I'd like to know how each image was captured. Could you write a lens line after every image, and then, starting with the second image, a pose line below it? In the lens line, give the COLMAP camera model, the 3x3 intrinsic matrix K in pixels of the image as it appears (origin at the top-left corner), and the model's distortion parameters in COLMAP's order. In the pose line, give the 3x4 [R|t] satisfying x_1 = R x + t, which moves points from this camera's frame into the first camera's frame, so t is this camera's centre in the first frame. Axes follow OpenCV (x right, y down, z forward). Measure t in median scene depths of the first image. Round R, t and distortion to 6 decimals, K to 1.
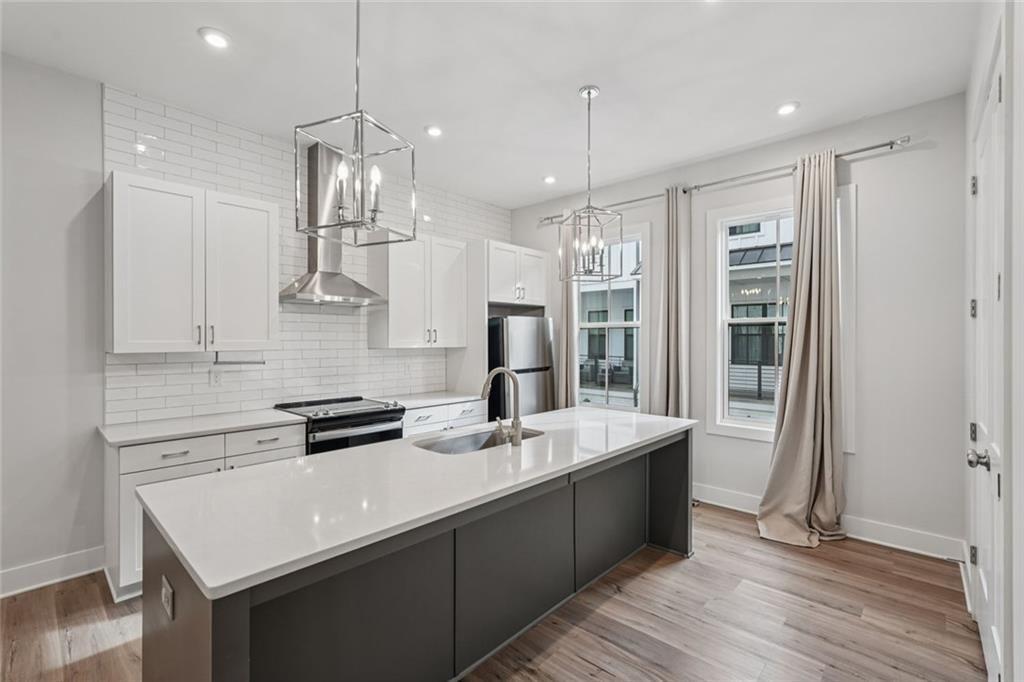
lens RADIAL K [[456.3, 0, 509.6], [0, 456.3, 339.3], [0, 0, 1]] dist [-0.007294, 0.004921]
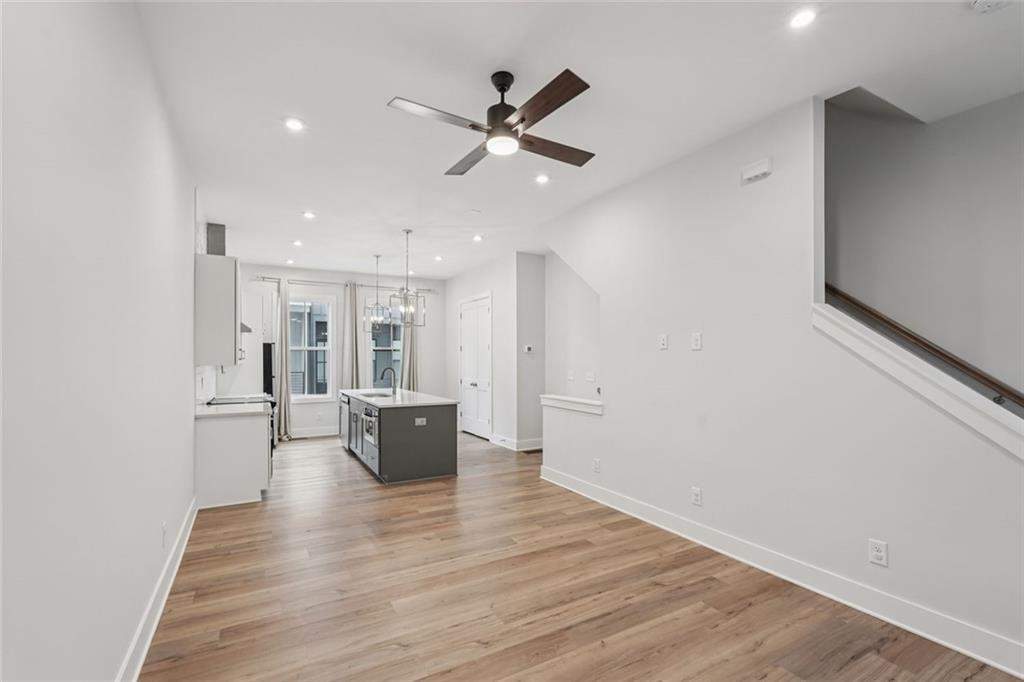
lens RADIAL K [[456.3, 0, 506.8], [0, 456.3, 357.8], [0, 0, 1]] dist [-0.007294, 0.004921]
pose [[0.308156, -0.004000, 0.951327, -1.552714], [0.001989, 0.999992, 0.003561, -0.001800], [-0.951334, 0.000795, 0.308161, -0.332930]]
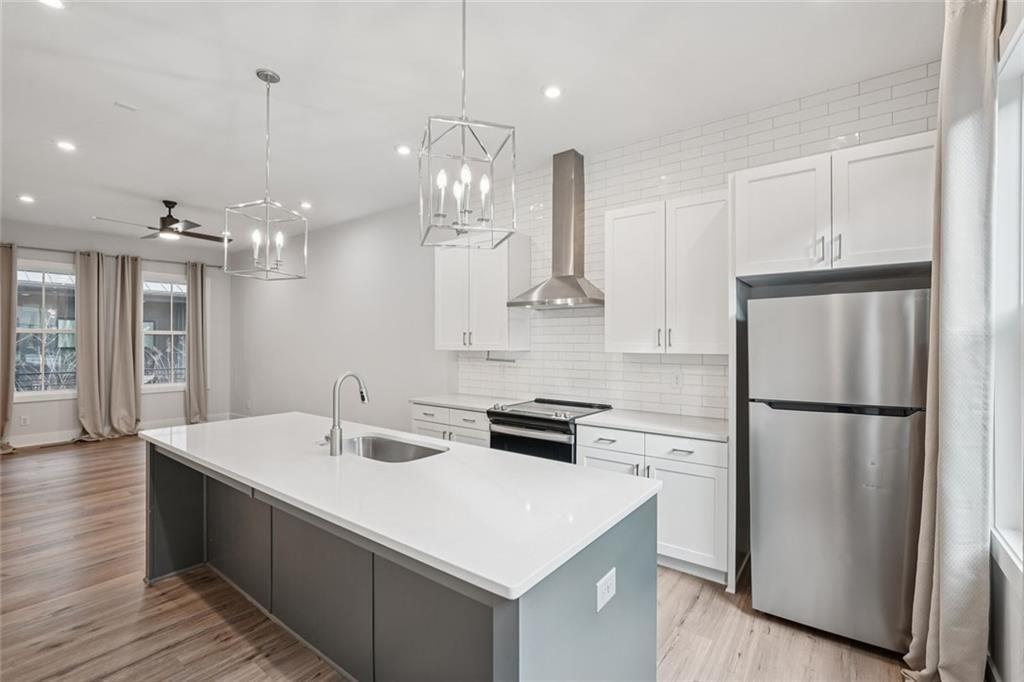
lens RADIAL K [[456.3, 0, 511.9], [0, 456.3, 340.5], [0, 0, 1]] dist [-0.007294, 0.004921]
pose [[0.103487, -0.003065, -0.994626, 0.619238], [0.000174, 0.999995, -0.003063, -0.000414], [0.994631, 0.000143, 0.103487, 0.797005]]
